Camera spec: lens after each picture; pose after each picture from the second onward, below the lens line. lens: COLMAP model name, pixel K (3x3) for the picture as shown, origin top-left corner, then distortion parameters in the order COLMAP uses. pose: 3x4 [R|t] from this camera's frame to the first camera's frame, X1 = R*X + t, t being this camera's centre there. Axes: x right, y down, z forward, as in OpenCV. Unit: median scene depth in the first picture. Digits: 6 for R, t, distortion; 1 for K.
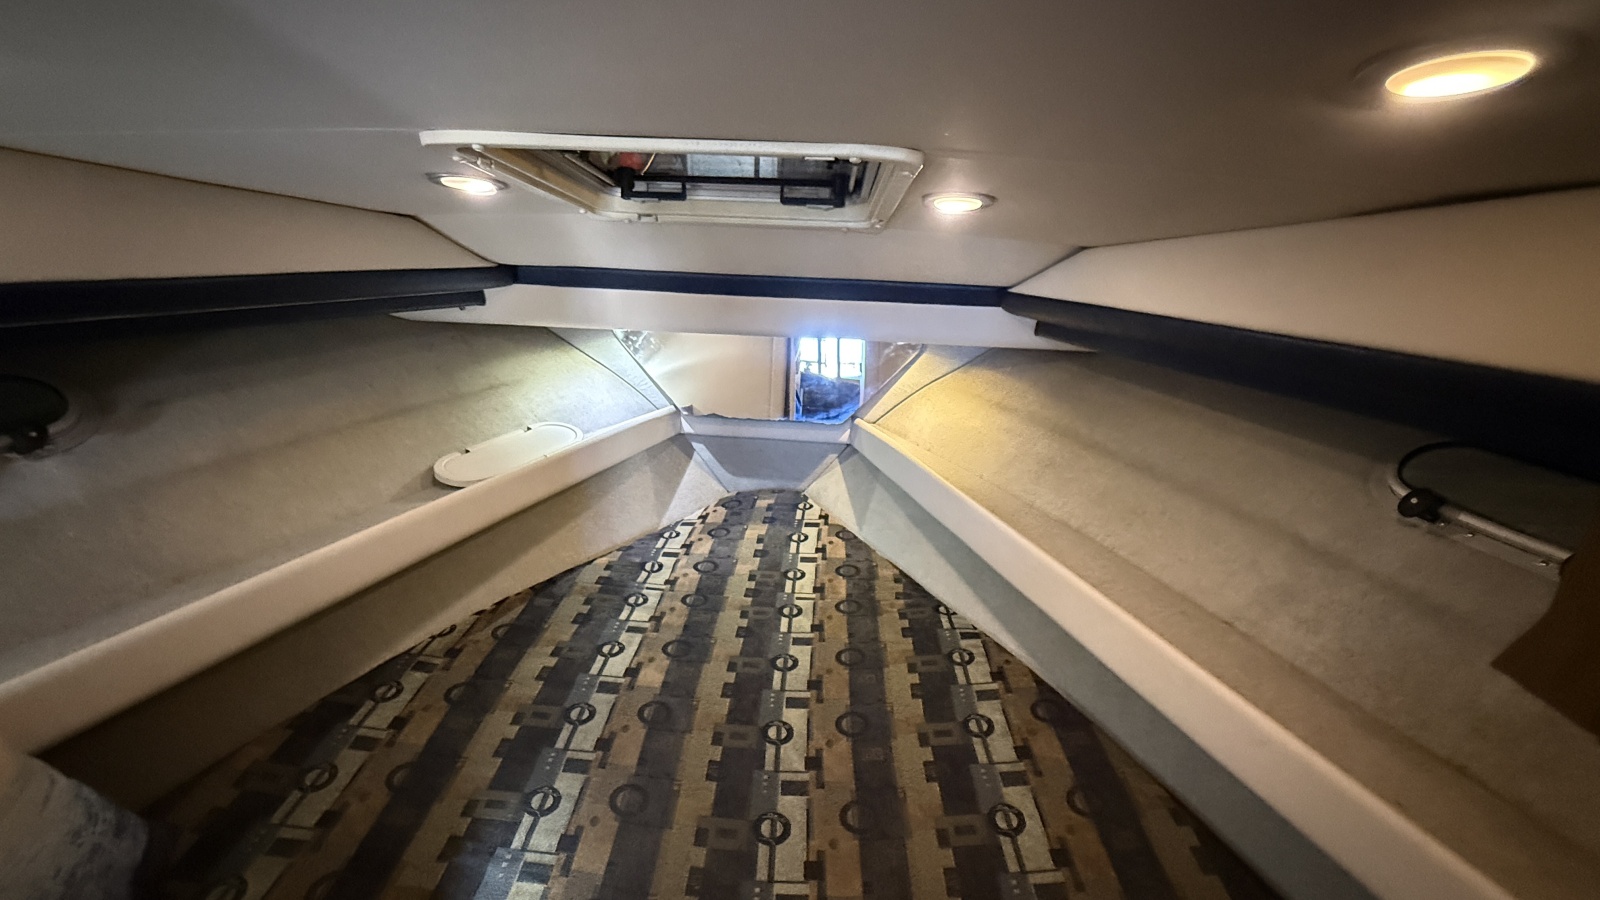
lens RADIAL K [[644.0, 0, 803.0], [0, 644.0, 445.0], [0, 0, 1]] dist [0.000819, -0.000006]
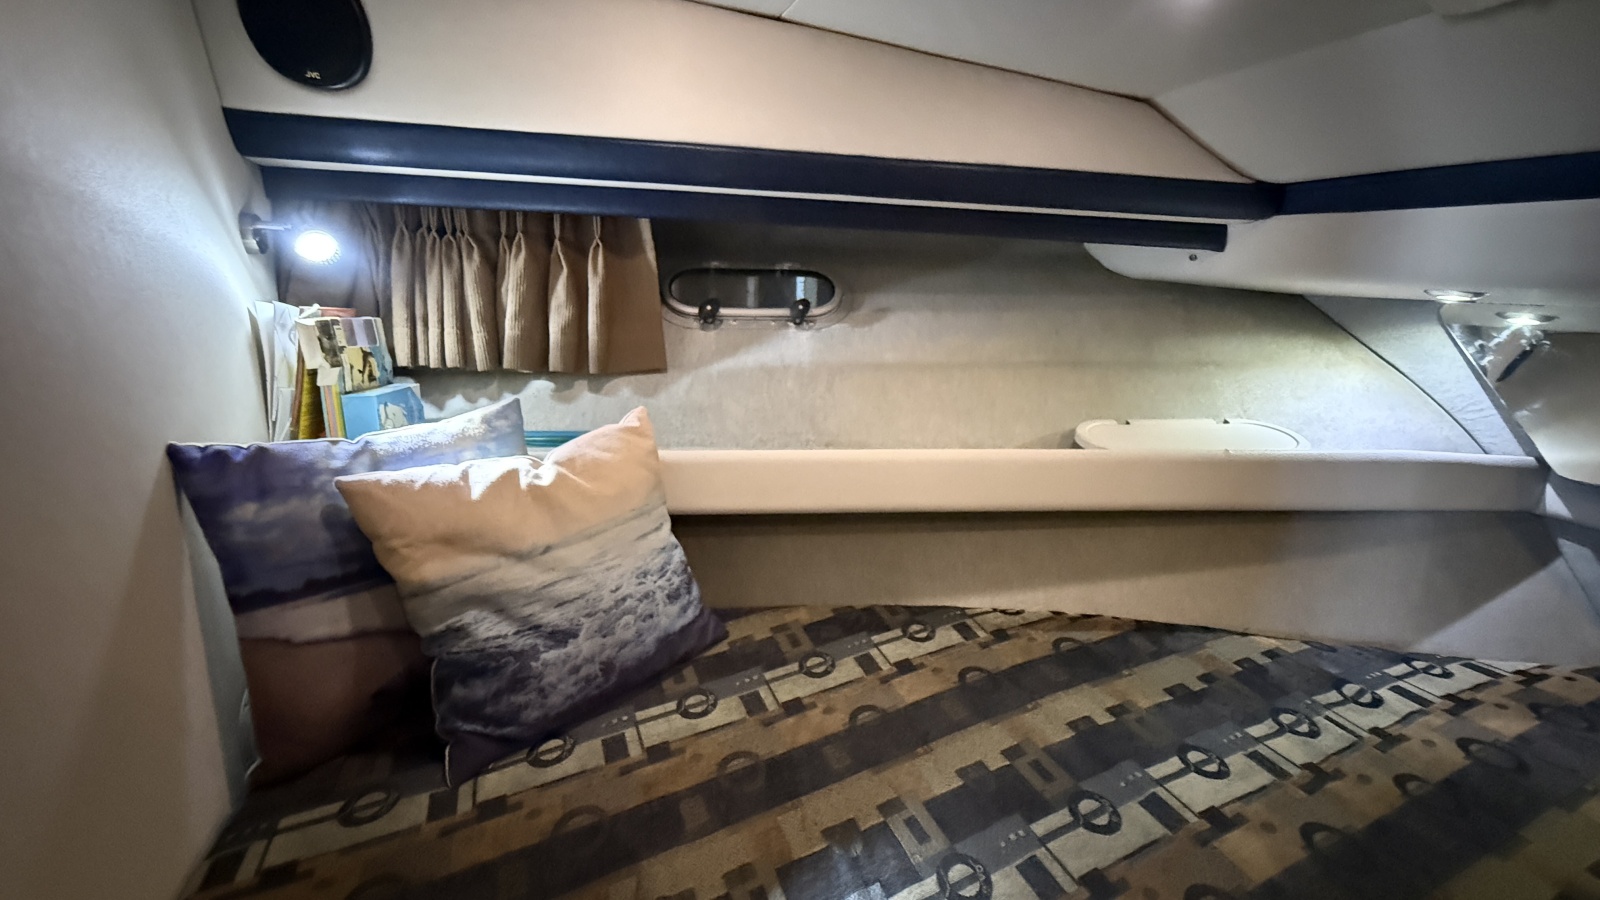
lens RADIAL K [[644.0, 0, 803.0], [0, 644.0, 445.0], [0, 0, 1]] dist [0.000819, -0.000006]
pose [[0.445430, 0.215461, -0.869005, -0.014553], [-0.309399, 0.947857, 0.076422, 0.110378], [0.840158, 0.234828, 0.488867, 0.336962]]
